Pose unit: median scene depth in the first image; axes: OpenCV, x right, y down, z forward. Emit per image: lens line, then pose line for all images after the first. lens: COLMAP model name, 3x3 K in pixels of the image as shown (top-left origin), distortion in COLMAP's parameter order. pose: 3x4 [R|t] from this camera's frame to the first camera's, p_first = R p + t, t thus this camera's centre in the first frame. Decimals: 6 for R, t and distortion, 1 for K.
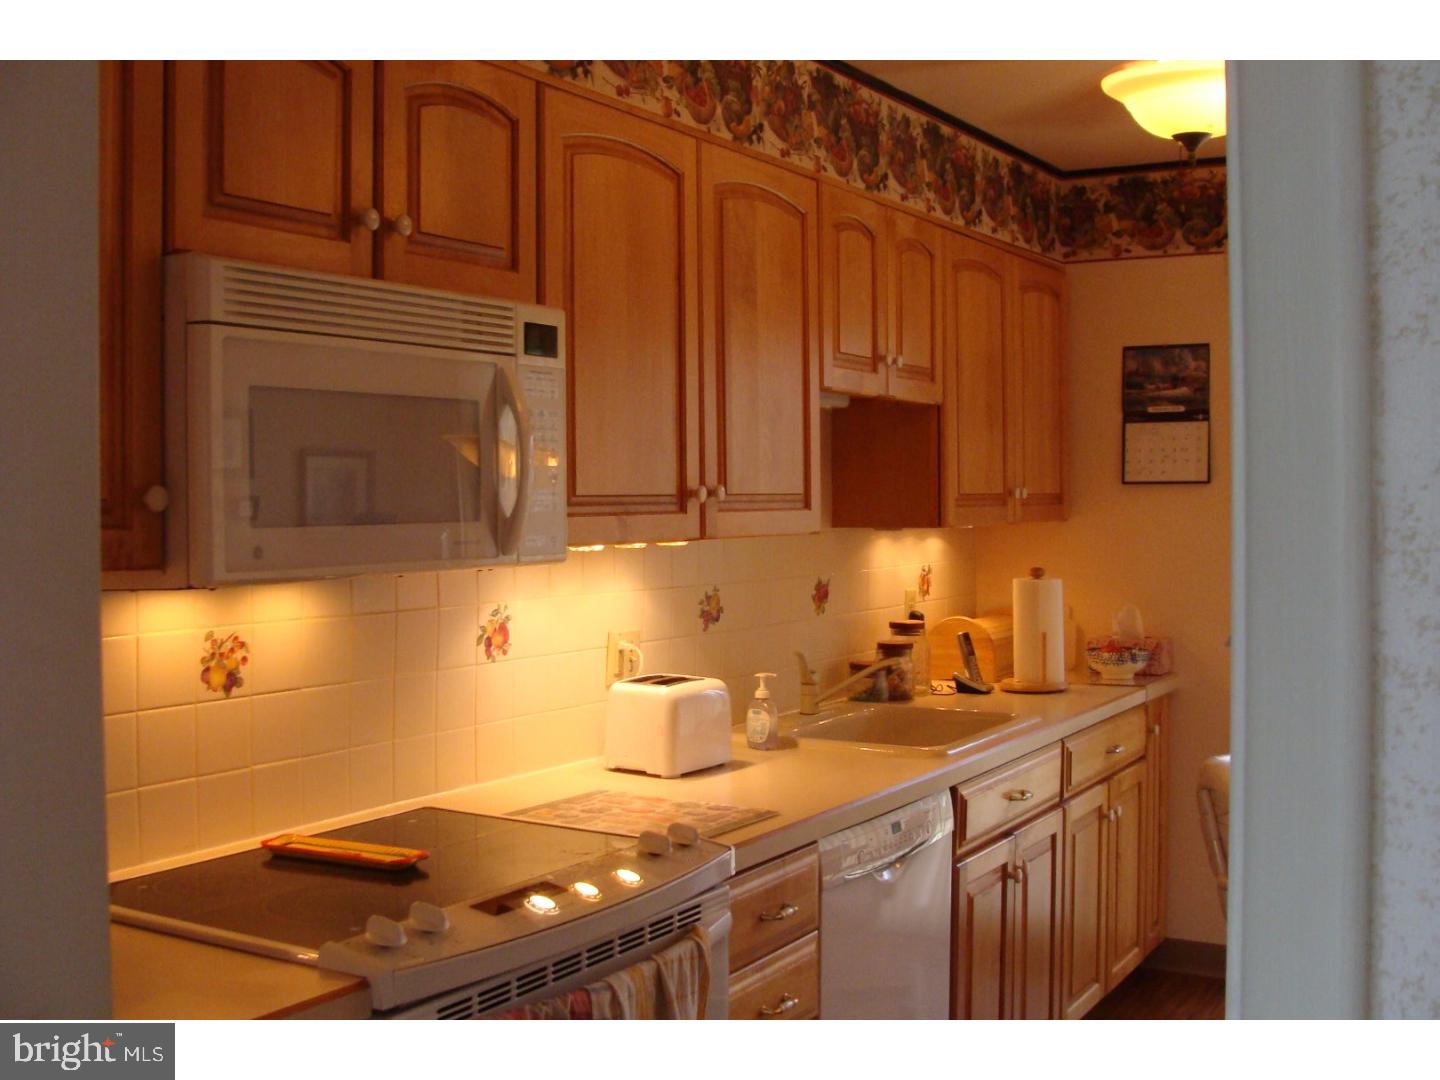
lens RADIAL K [[1630.6, 0, 720.0], [0, 1630.6, 540.0], [0, 0, 1]] dist [-0.203768, 0.227914]
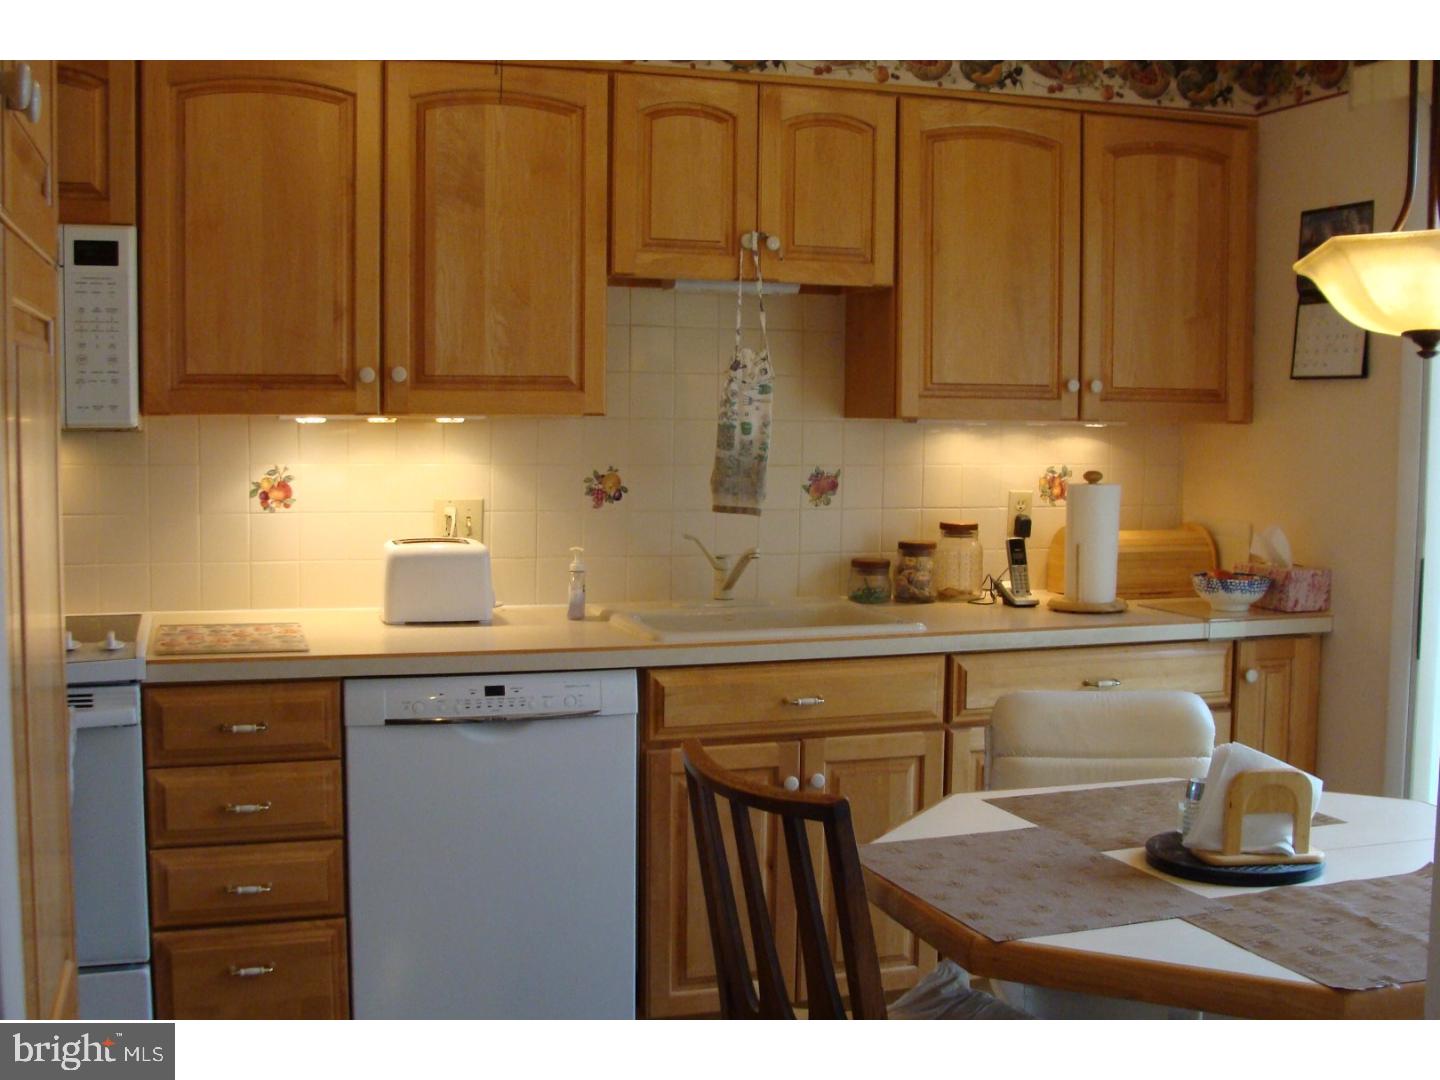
lens RADIAL K [[1630.6, 0, 720.0], [0, 1630.6, 540.0], [0, 0, 1]] dist [-0.203768, 0.227914]
pose [[0.749456, 0.067078, -0.658647, 0.704018], [-0.031755, 0.997351, 0.065439, 0.004191], [0.661292, -0.028129, 0.749601, 0.238010]]
